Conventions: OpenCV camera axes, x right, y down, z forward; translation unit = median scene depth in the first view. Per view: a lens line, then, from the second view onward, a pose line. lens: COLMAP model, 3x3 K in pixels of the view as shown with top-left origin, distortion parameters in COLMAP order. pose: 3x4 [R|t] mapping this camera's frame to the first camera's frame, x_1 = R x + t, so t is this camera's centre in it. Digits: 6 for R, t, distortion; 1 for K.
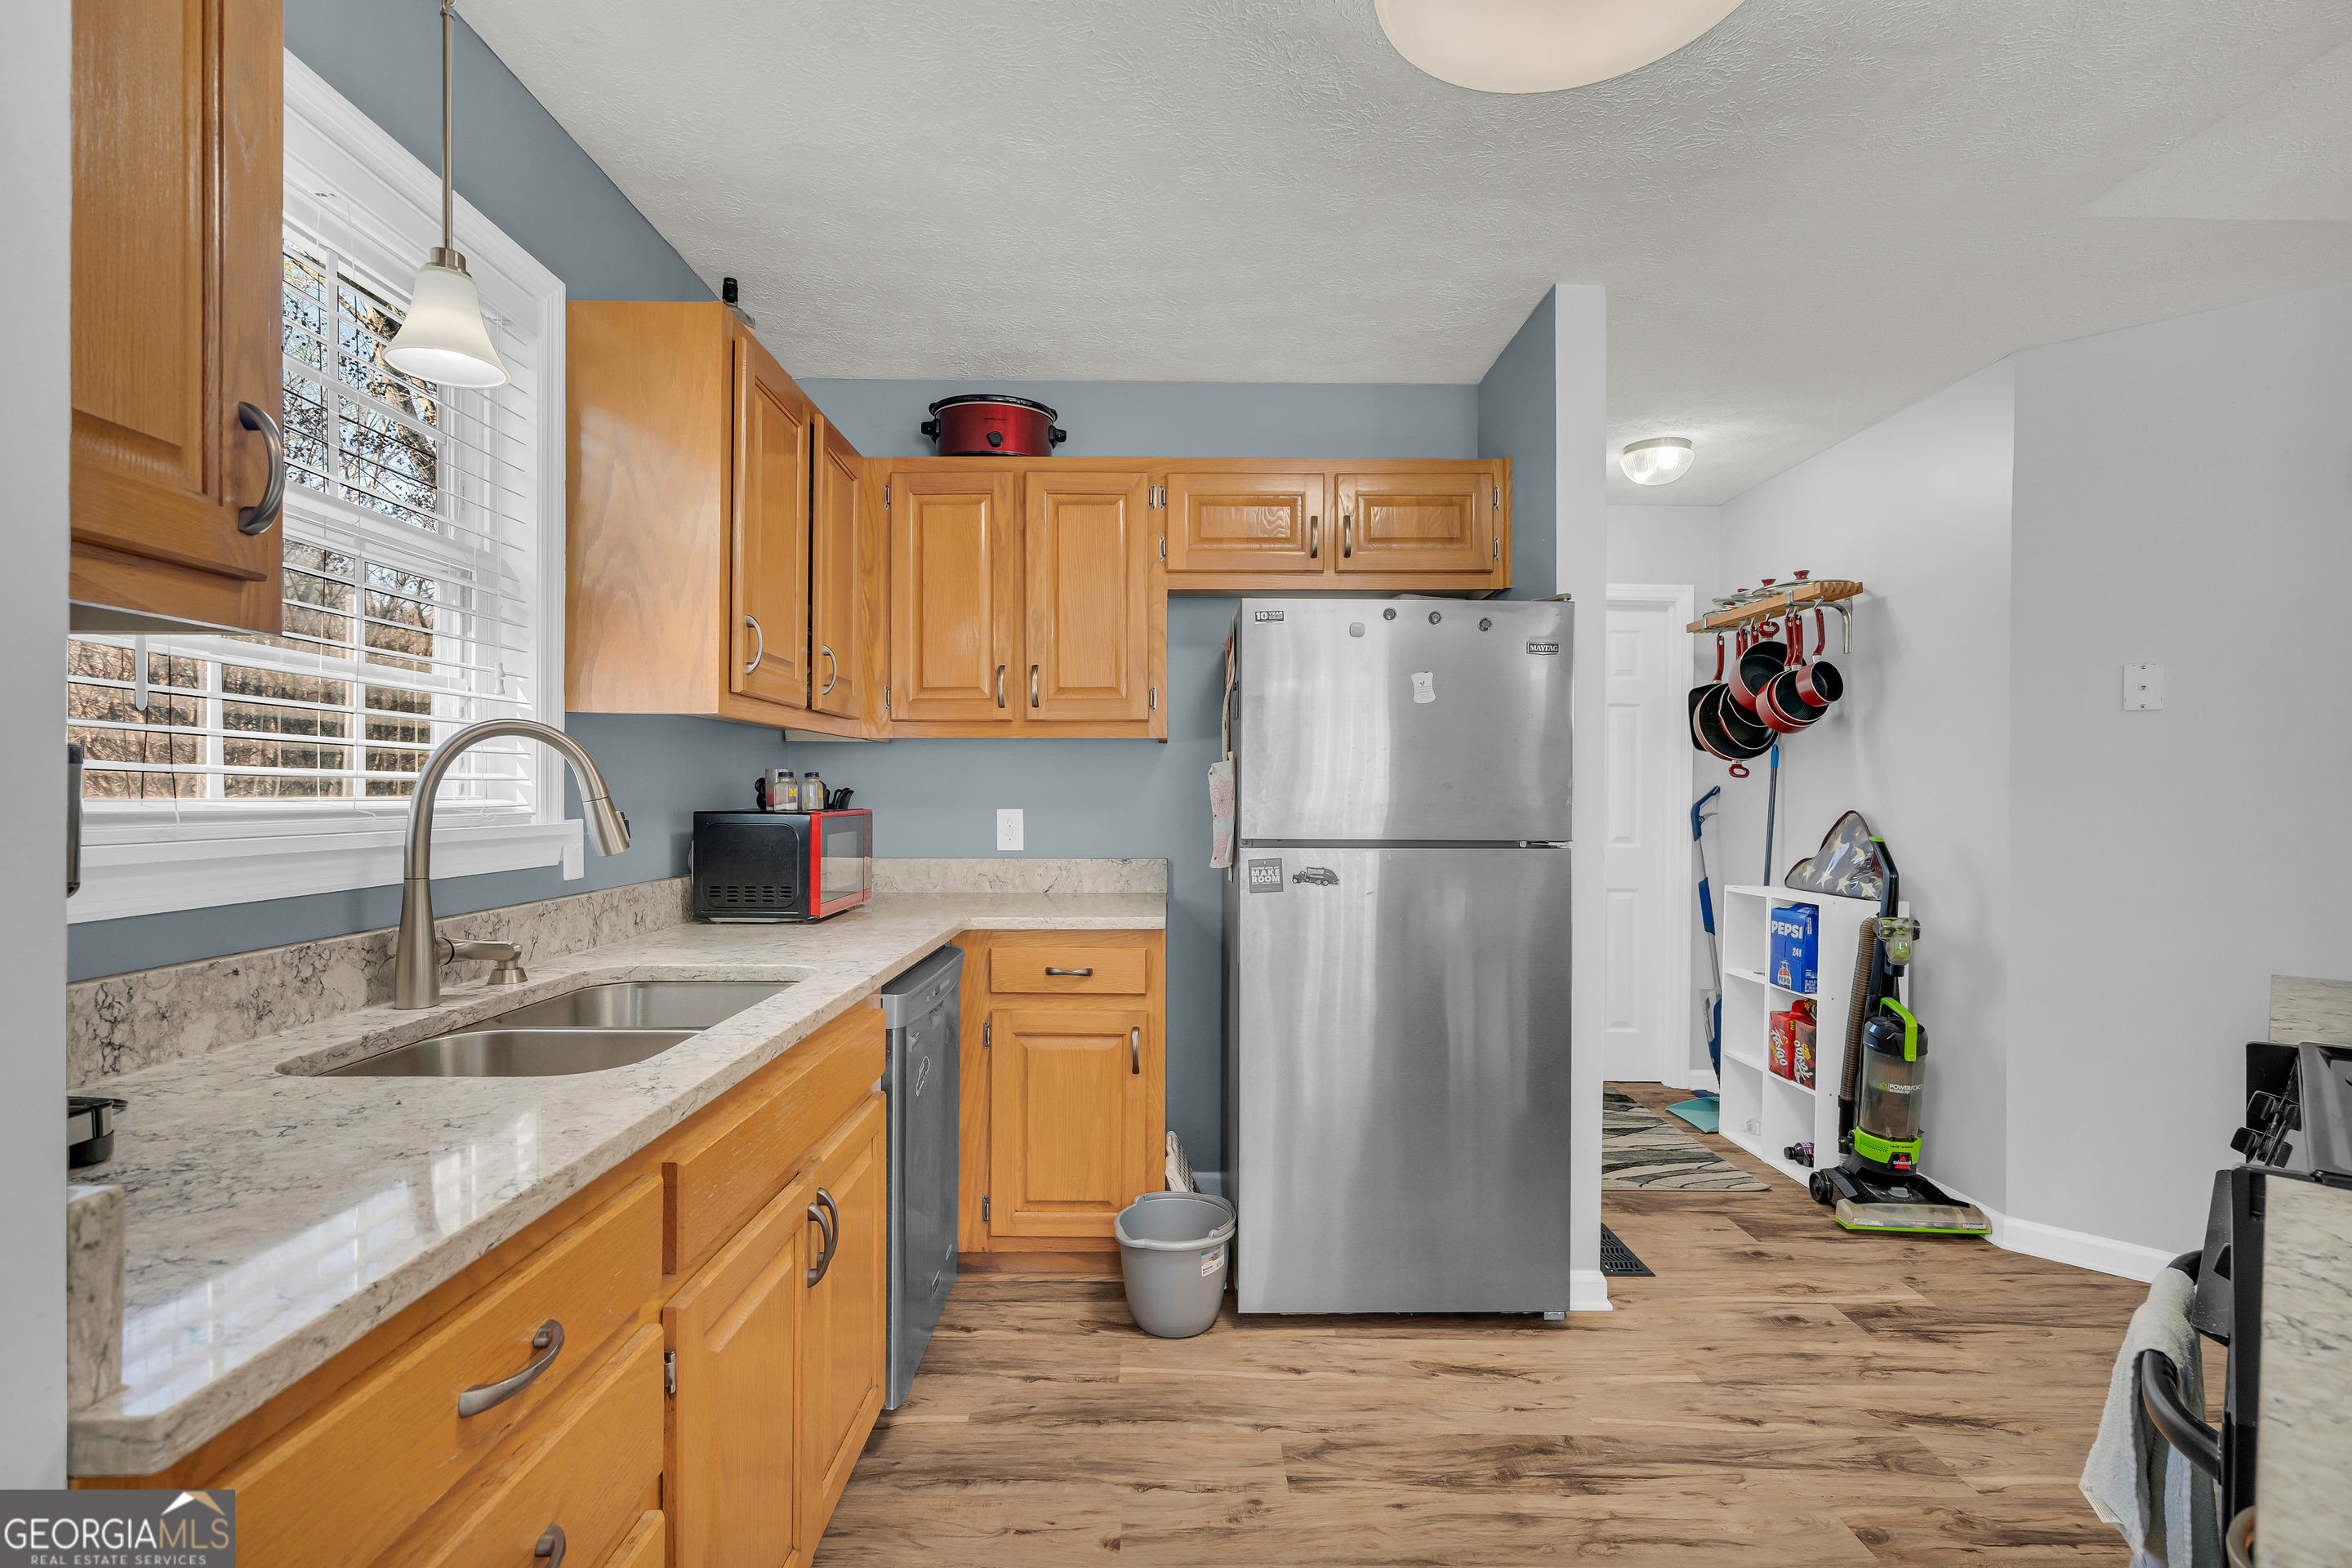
lens RADIAL K [[1120.1, 0, 1177.1], [0, 1120.1, 792.1], [0, 0, 1]] dist [-0.003890, 0.002576]
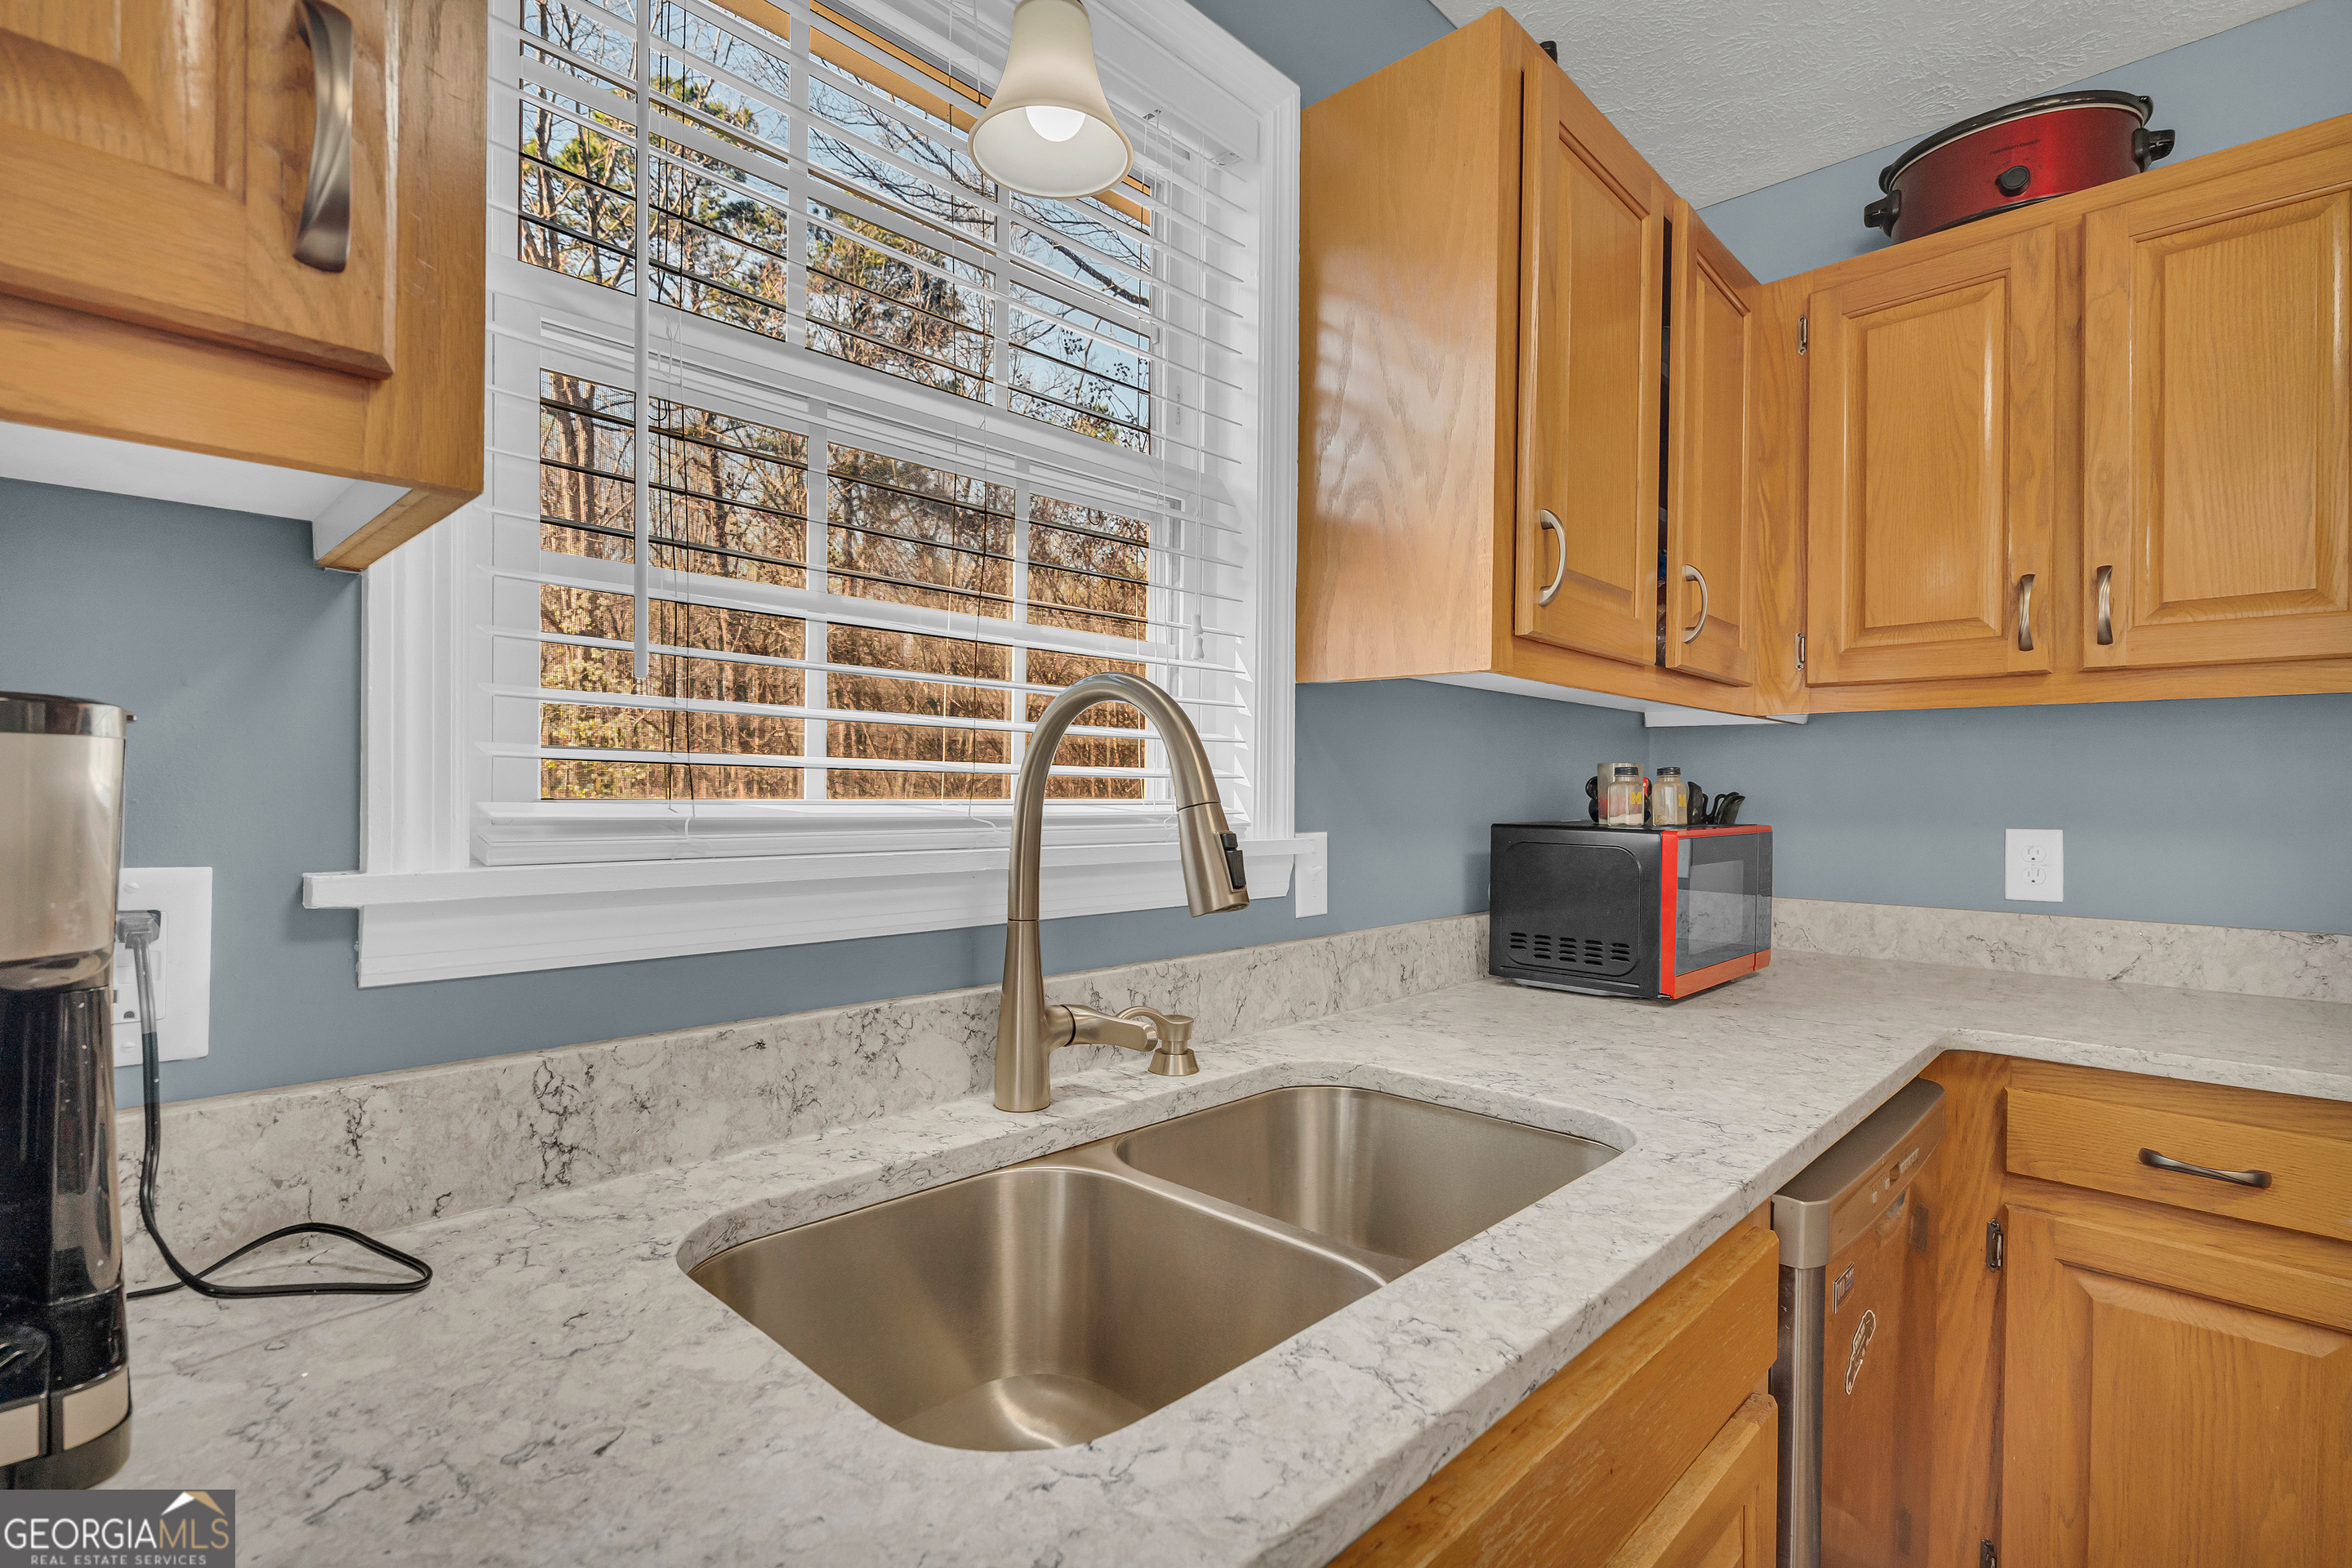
lens RADIAL K [[1120.1, 0, 1172.6], [0, 1120.1, 791.0], [0, 0, 1]] dist [-0.003890, 0.002576]
pose [[0.715844, 0.006149, -0.698233, -0.083752], [-0.008865, 0.999961, -0.000283, -0.001119], [0.698204, 0.006392, 0.715871, 0.355651]]
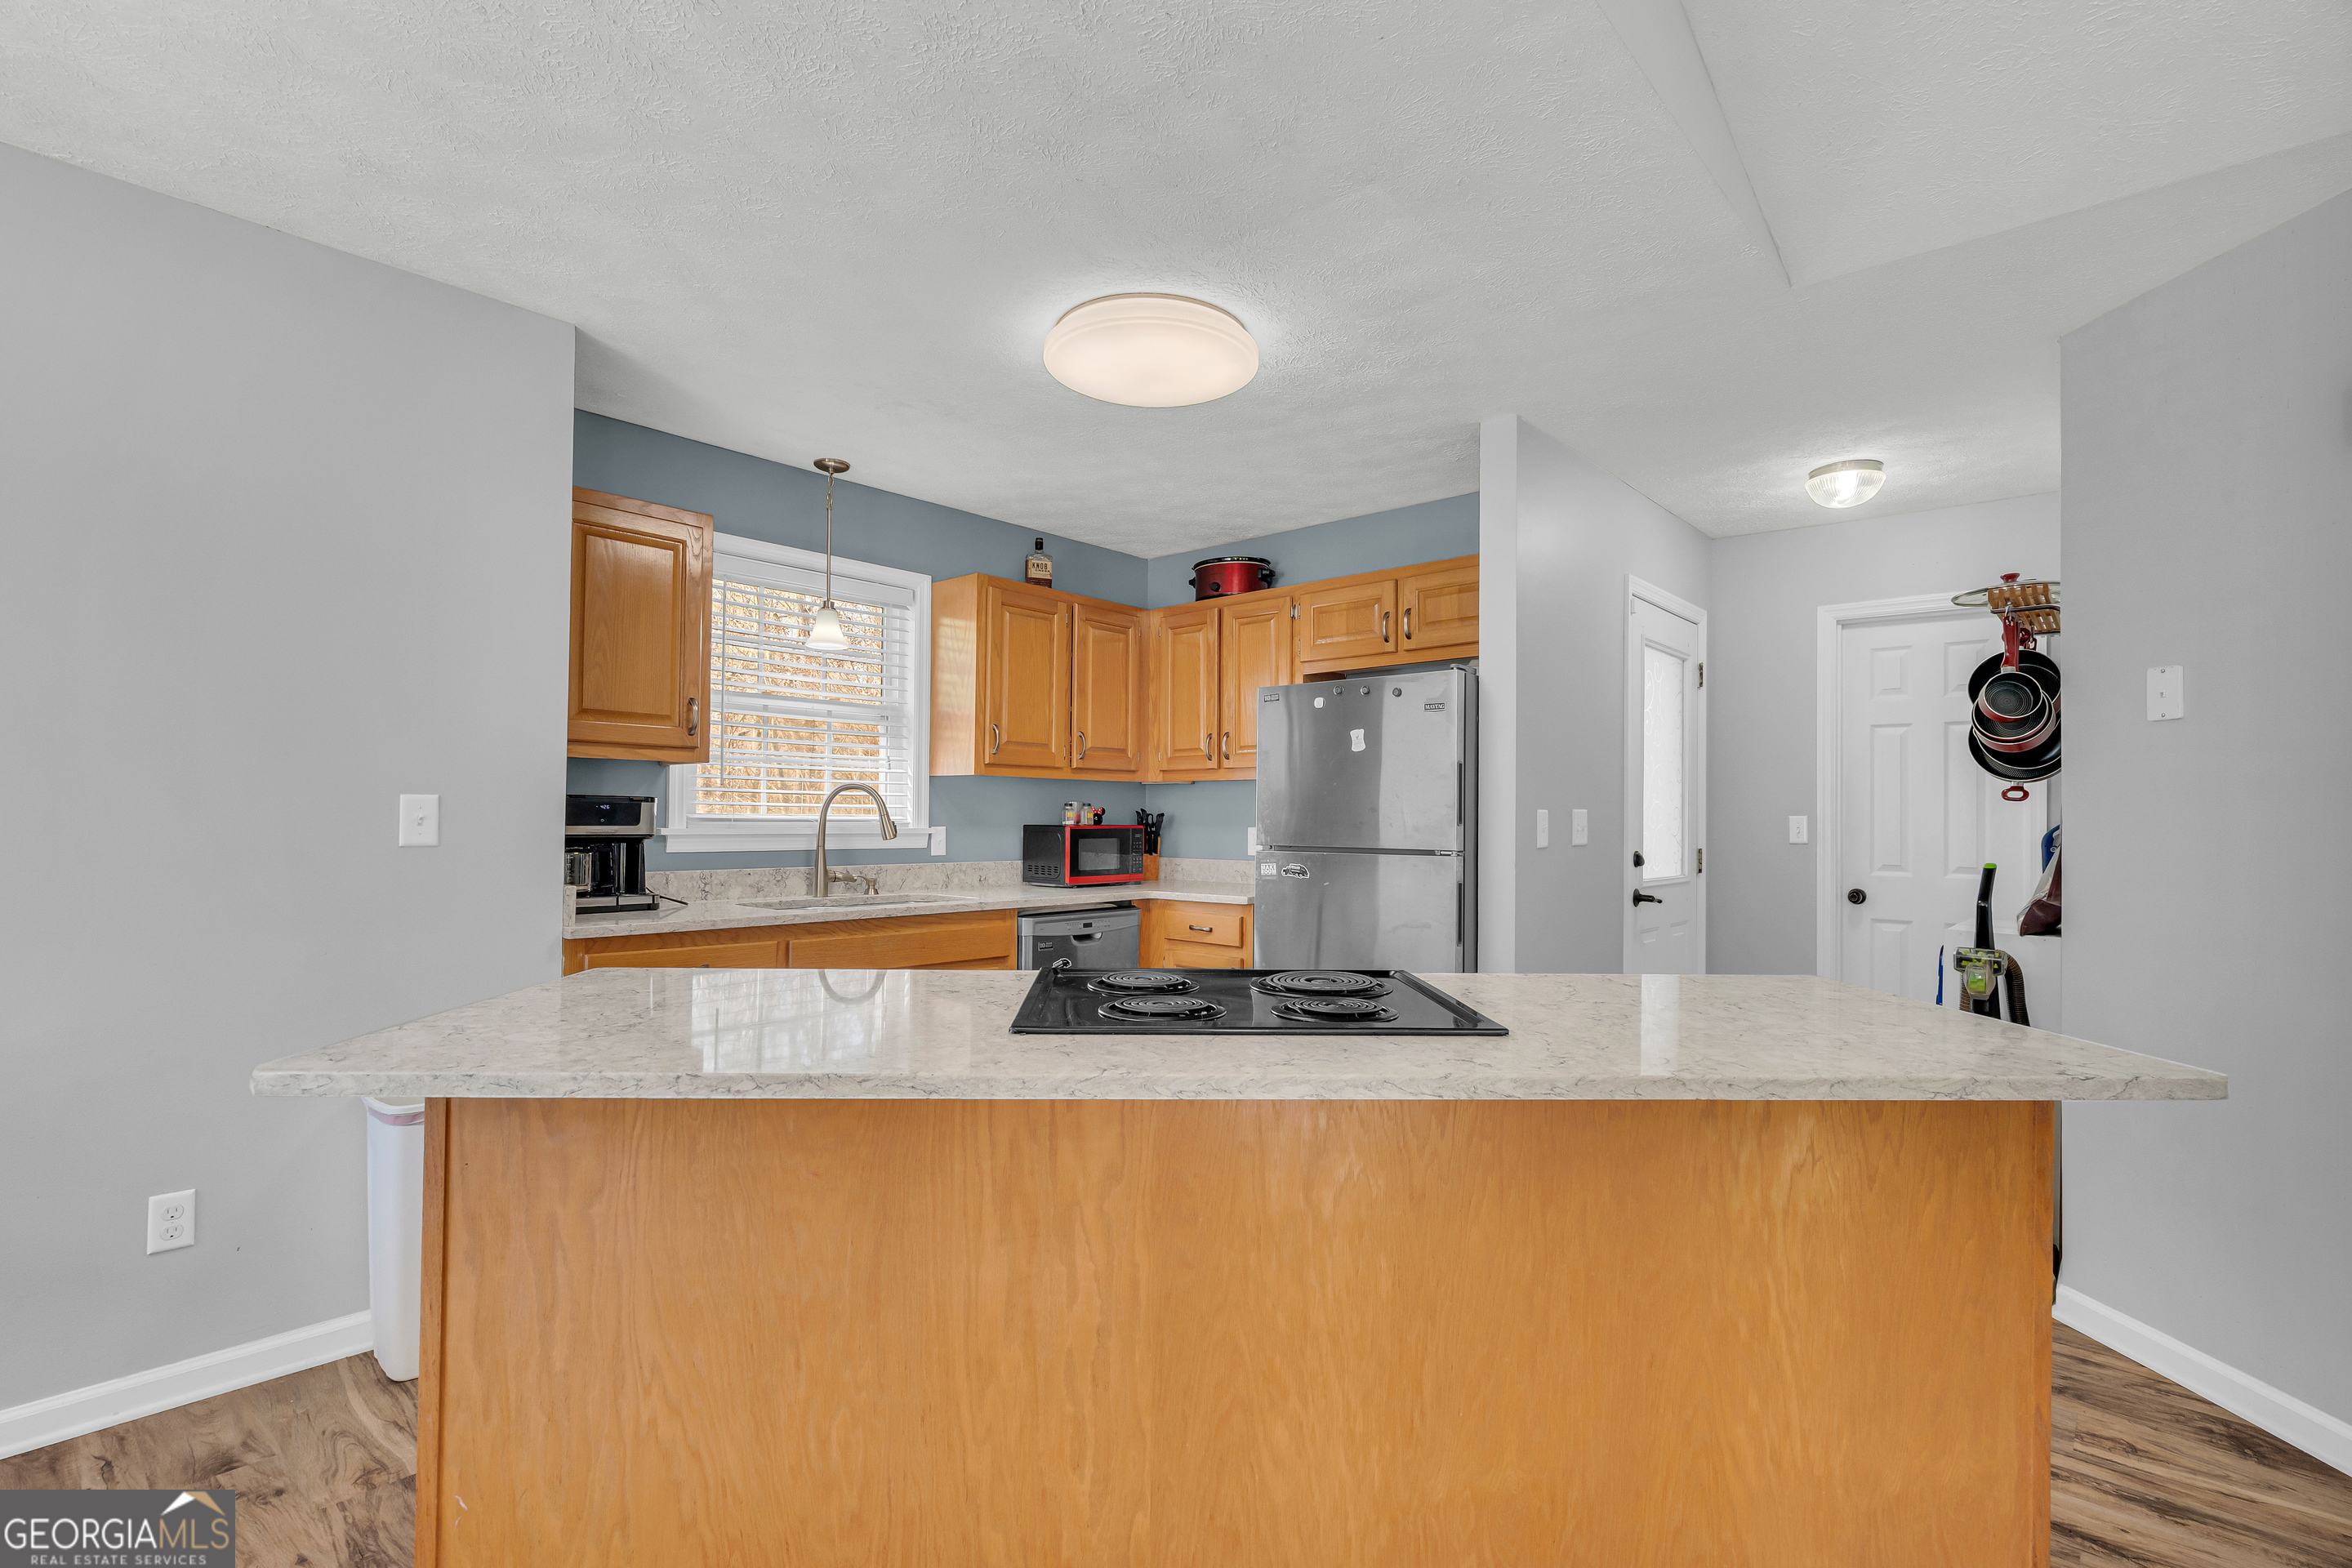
lens RADIAL K [[1120.1, 0, 1167.1], [0, 1120.1, 774.7], [0, 0, 1]] dist [-0.003890, 0.002576]
pose [[0.729821, -0.025672, -0.683156, 1.019840], [-0.004631, 0.999086, -0.042492, 0.011910], [0.683623, 0.034176, 0.729035, -0.200910]]
